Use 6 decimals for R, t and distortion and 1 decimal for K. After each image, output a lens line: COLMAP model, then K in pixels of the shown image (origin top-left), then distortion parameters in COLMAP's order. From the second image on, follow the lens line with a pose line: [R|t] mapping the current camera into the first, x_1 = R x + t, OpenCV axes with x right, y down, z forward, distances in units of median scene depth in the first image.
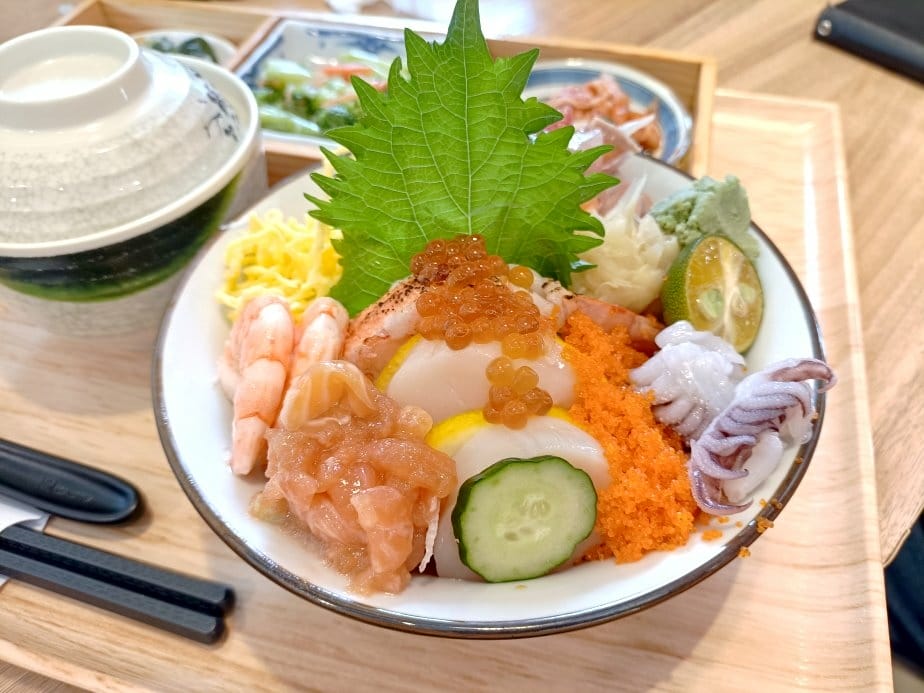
lens RADIAL K [[679.9, 0, 475.2], [0, 679.9, 353.2], [0, 0, 1]] dist [0.111009, -0.205730]
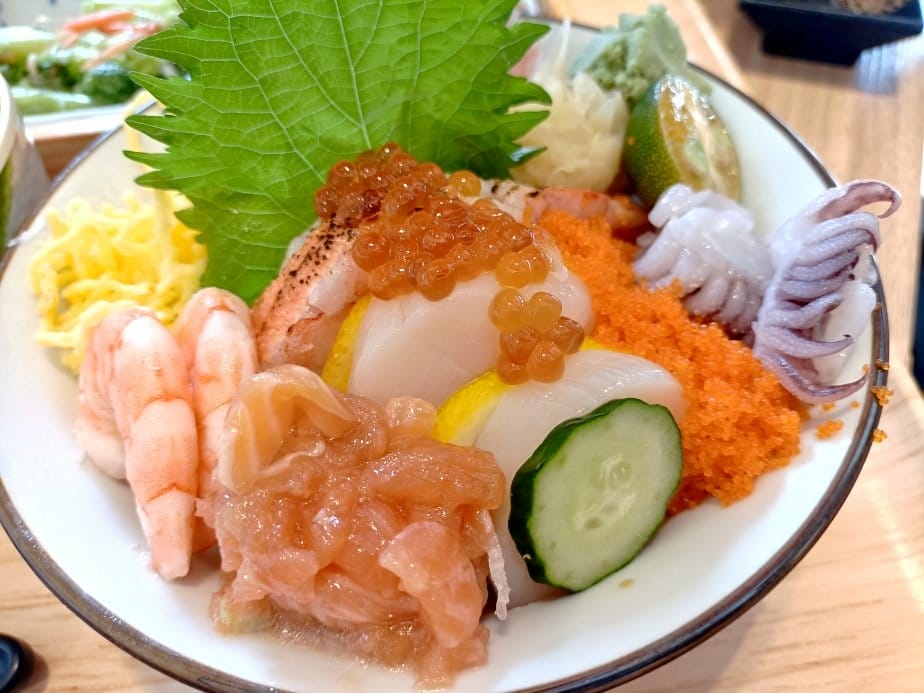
lens RADIAL K [[700.6, 0, 462.0], [0, 700.6, 346.5], [0, 0, 1]] dist [0.063382, -0.226464]
pose [[0.929437, -0.306039, 0.206124, -0.150610], [0.295546, 0.951915, 0.080684, -0.008937], [-0.220905, -0.014072, 0.975194, 0.274666]]
